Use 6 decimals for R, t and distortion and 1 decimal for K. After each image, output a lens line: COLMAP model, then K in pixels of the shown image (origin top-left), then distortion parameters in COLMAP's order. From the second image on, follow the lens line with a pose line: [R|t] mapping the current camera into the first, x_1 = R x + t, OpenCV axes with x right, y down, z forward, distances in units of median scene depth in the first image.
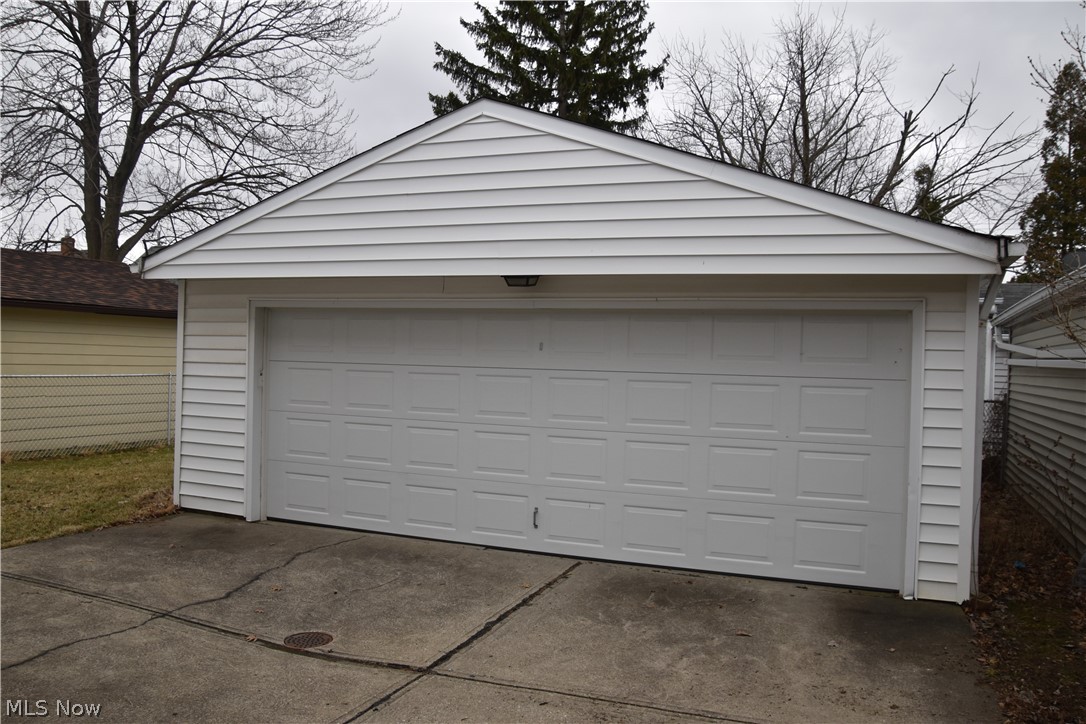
lens RADIAL K [[846.4, 0, 543.0], [0, 846.4, 362.0], [0, 0, 1]] dist [-0.089102, -0.001676]
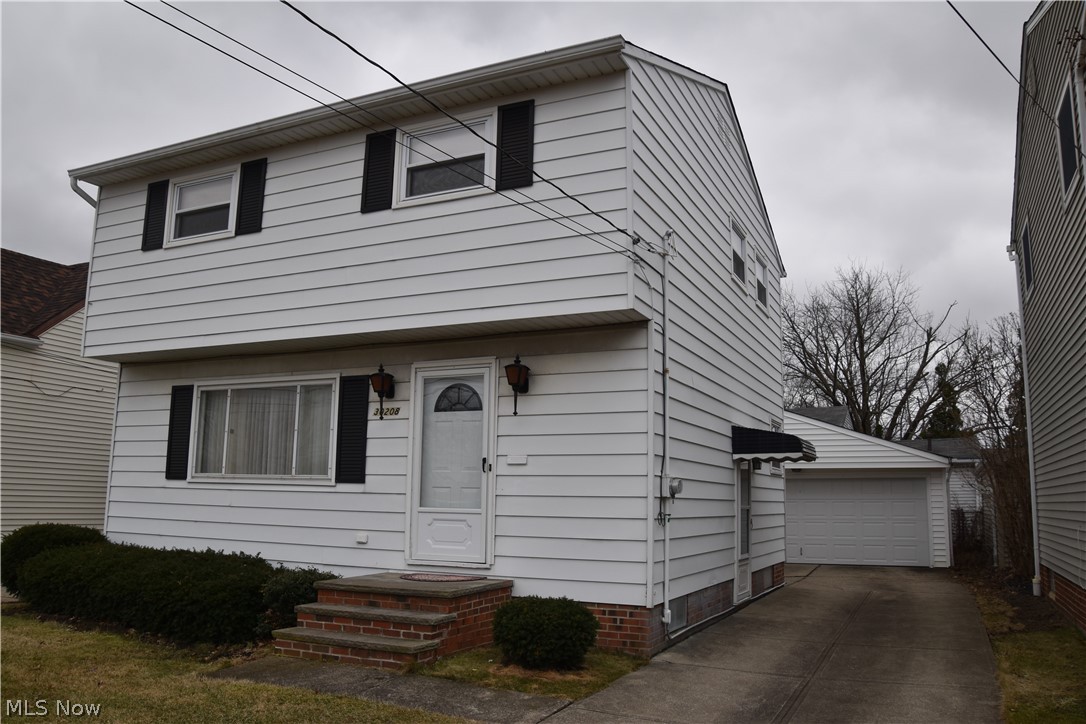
lens RADIAL K [[846.4, 0, 543.0], [0, 846.4, 362.0], [0, 0, 1]] dist [-0.089102, -0.001676]
pose [[0.998865, -0.021940, -0.042265, -0.782876], [0.014617, 0.985955, -0.166369, 0.008340], [0.045322, 0.165562, 0.985157, -2.019891]]
